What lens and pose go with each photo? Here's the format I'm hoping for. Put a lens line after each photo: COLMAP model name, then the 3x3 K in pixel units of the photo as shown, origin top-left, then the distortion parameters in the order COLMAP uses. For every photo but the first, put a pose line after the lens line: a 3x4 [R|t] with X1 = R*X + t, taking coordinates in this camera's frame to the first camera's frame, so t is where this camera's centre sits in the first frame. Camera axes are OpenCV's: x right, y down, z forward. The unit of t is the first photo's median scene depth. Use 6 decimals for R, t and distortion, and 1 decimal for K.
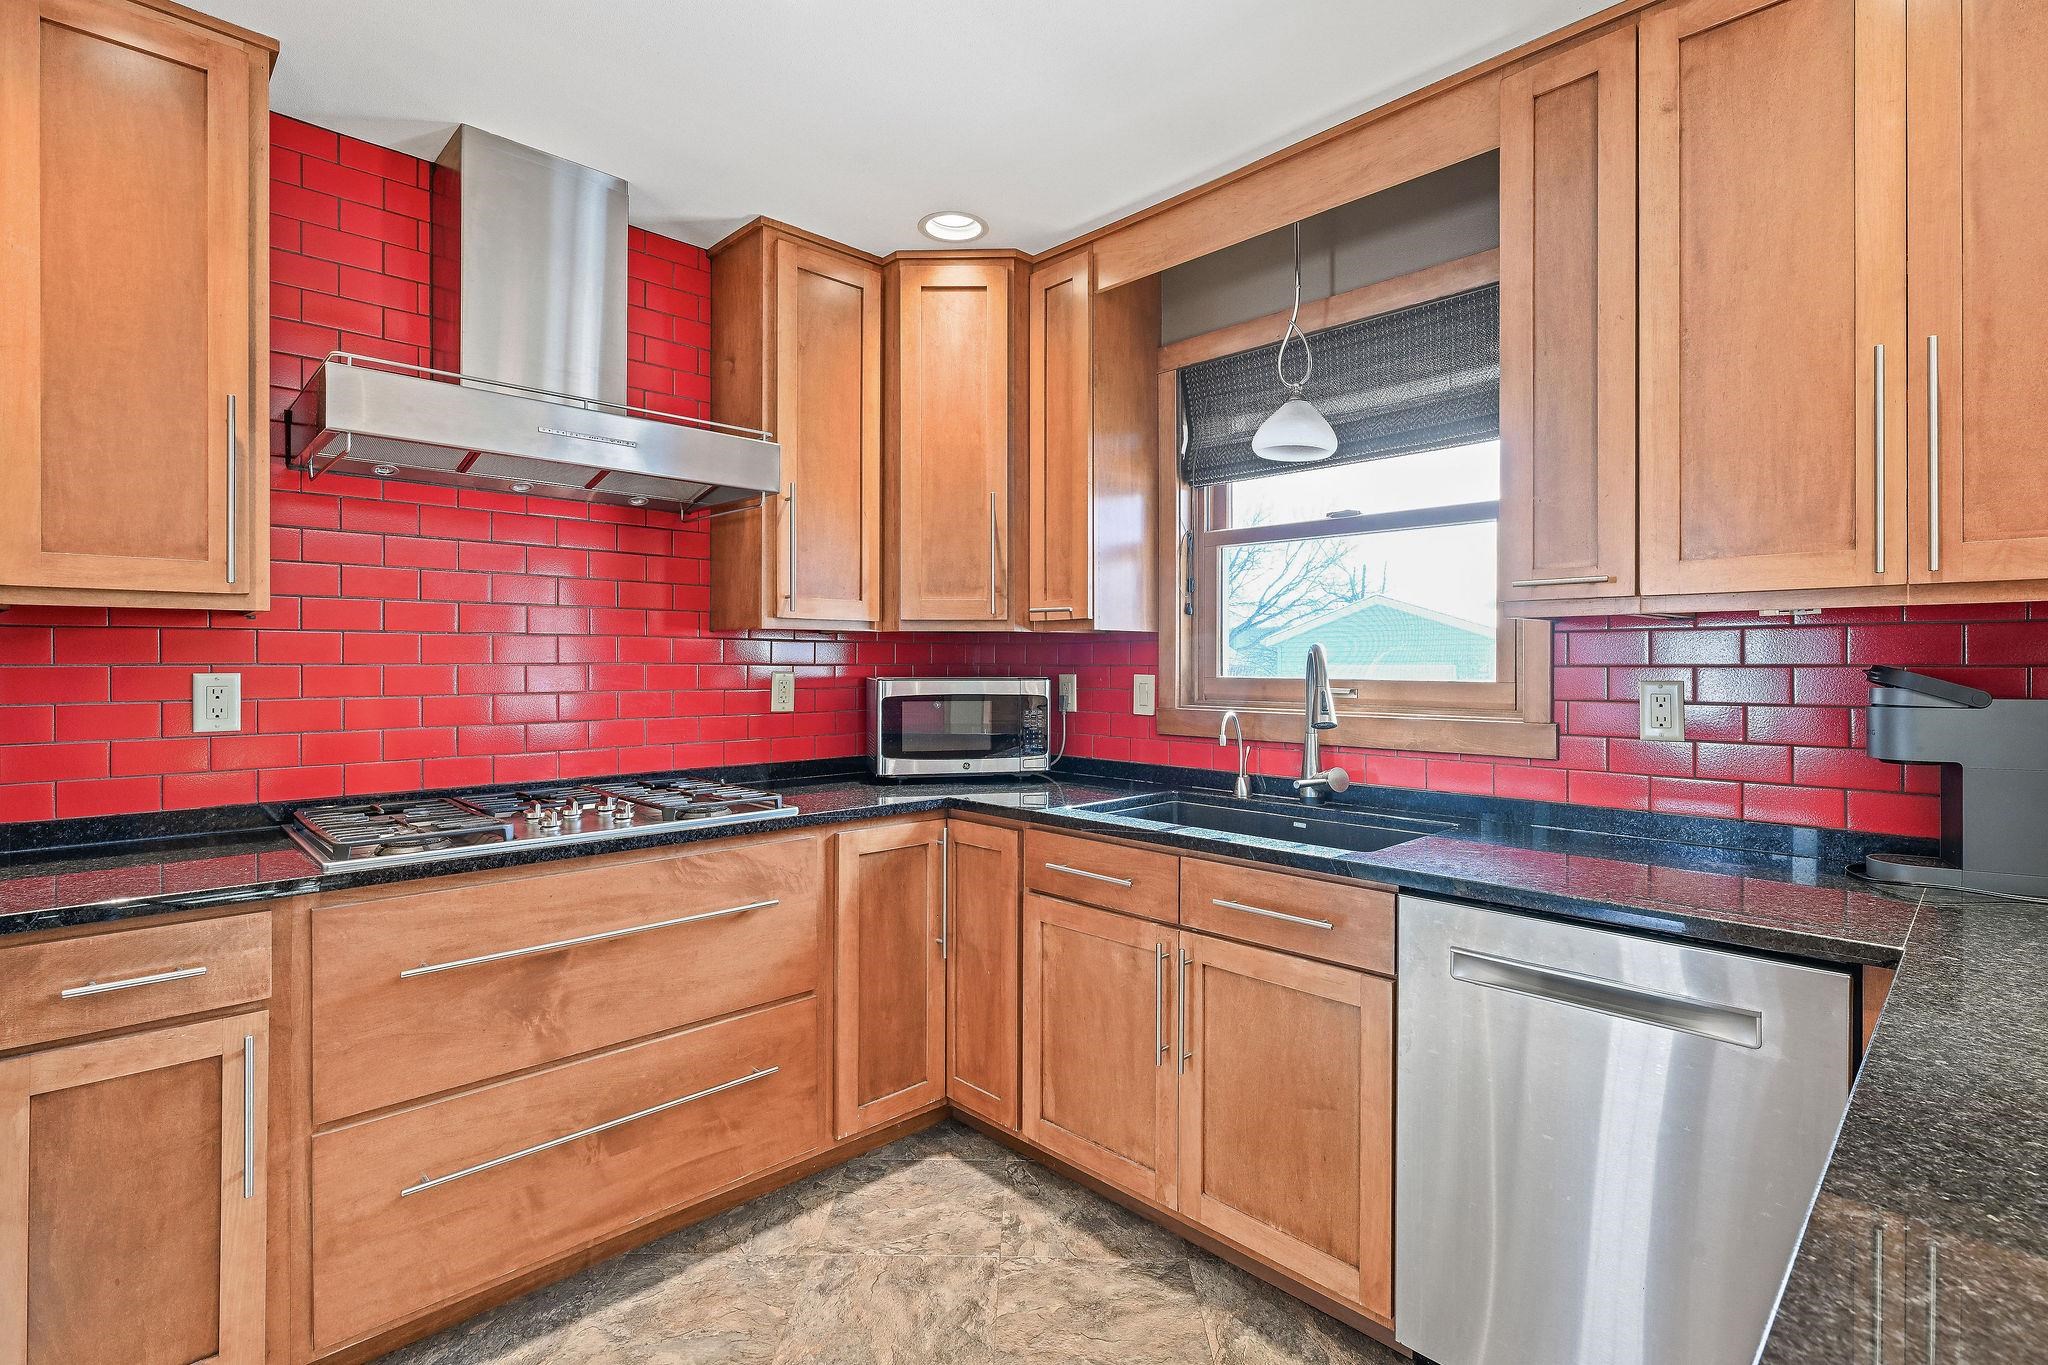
lens RADIAL K [[953.6, 0, 1024.0], [0, 953.6, 661.4], [0, 0, 1]] dist [-0.002640, 0.000188]
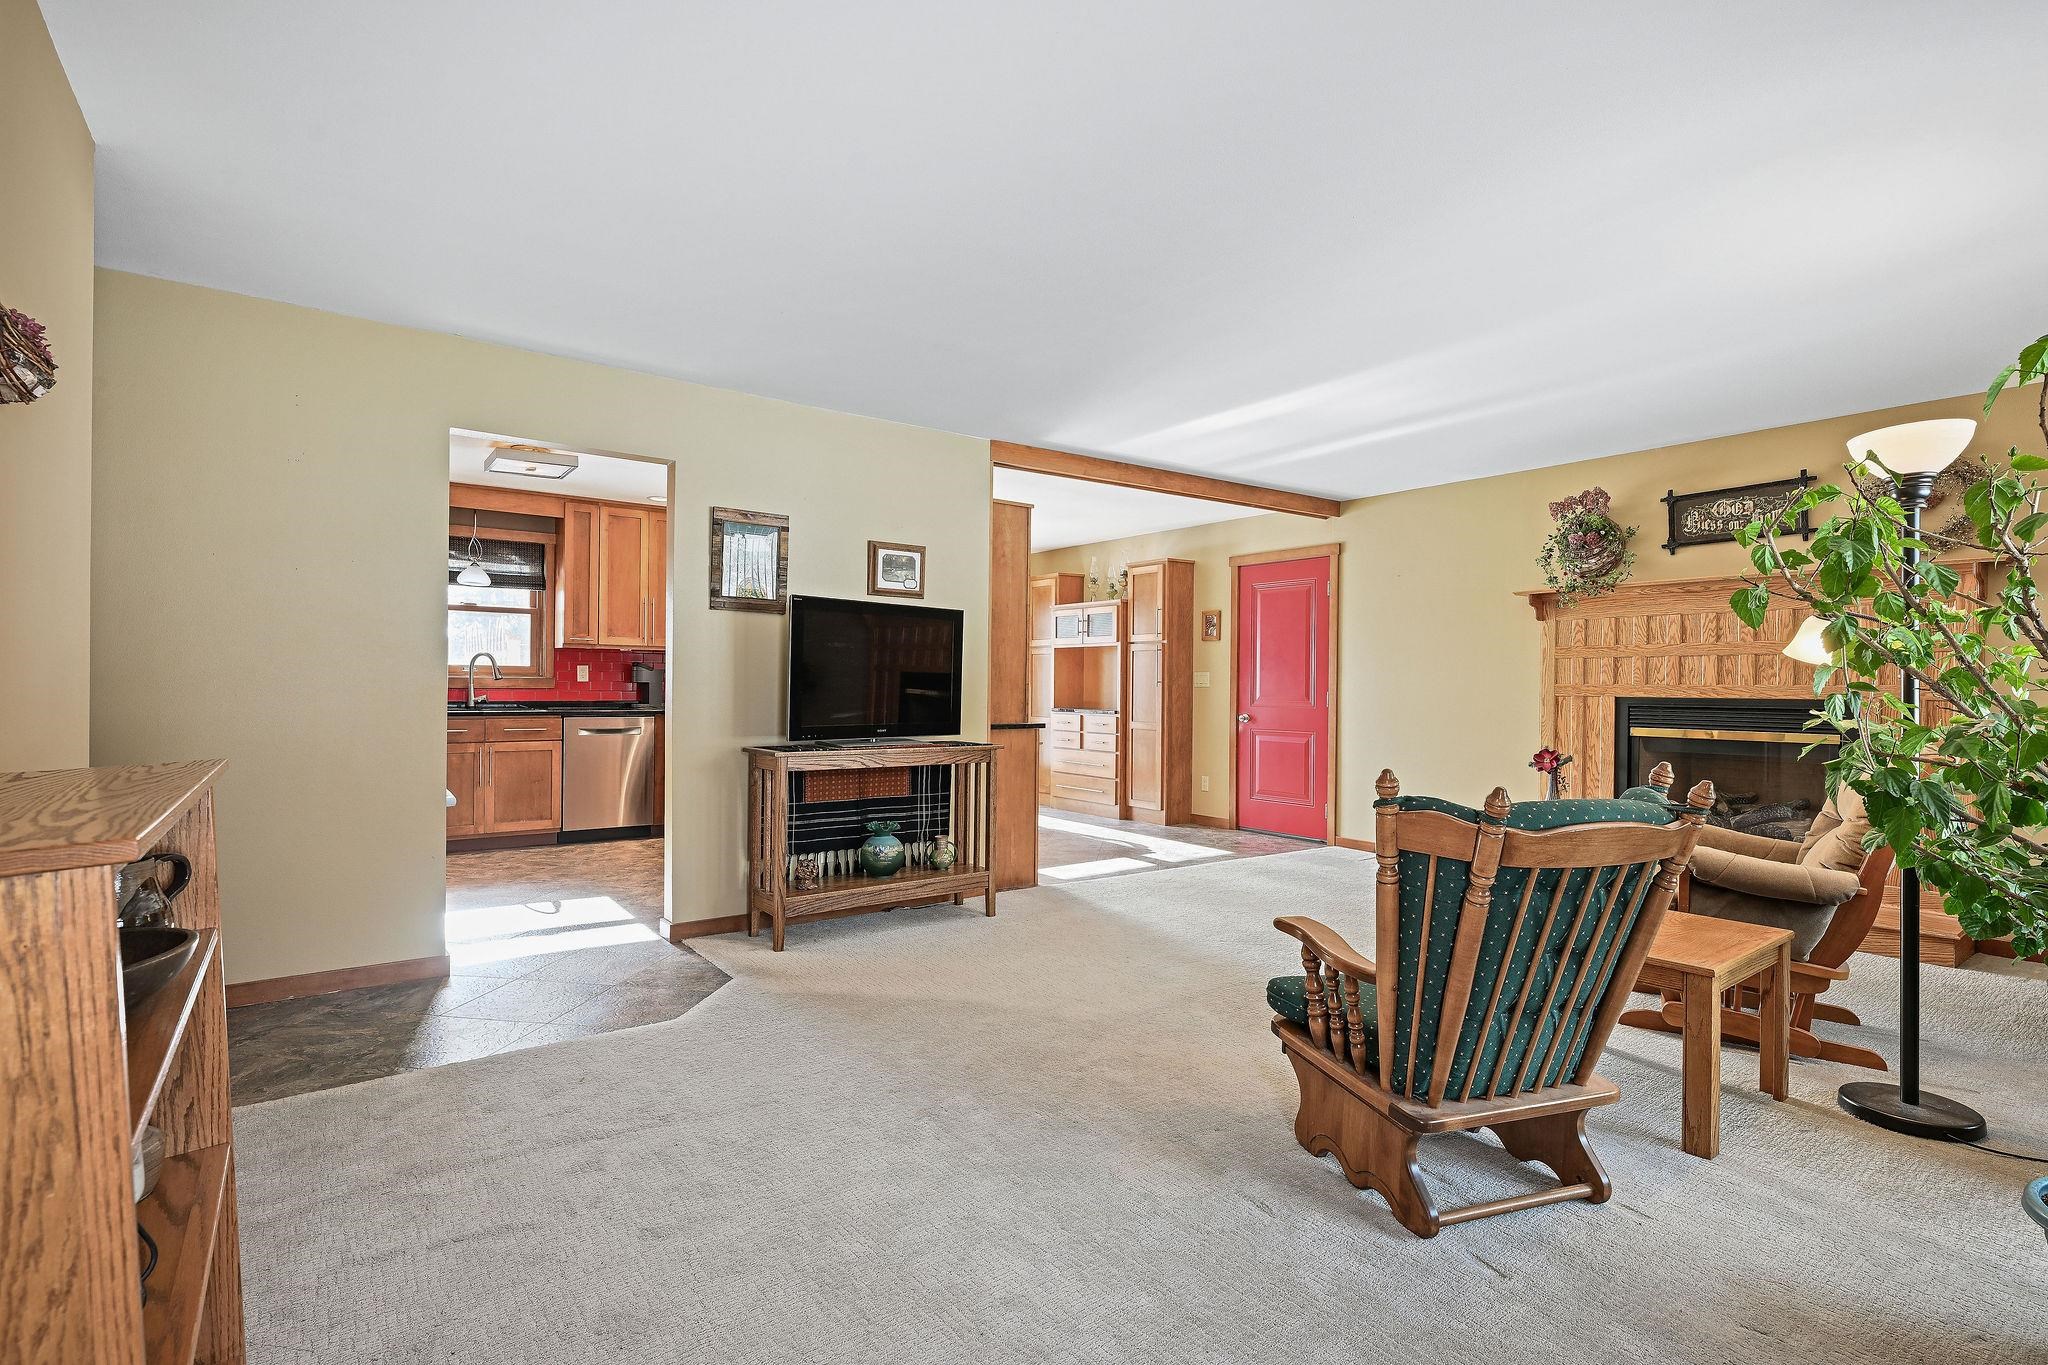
lens RADIAL K [[962.8, 0, 1025.3], [0, 962.8, 692.3], [0, 0, 1]] dist [-0.003642, 0.001221]
pose [[0.134080, -0.012031, 0.990898, -2.439057], [-0.012700, 0.999823, 0.013858, 0.044395], [-0.990889, -0.014442, 0.133903, -1.055154]]
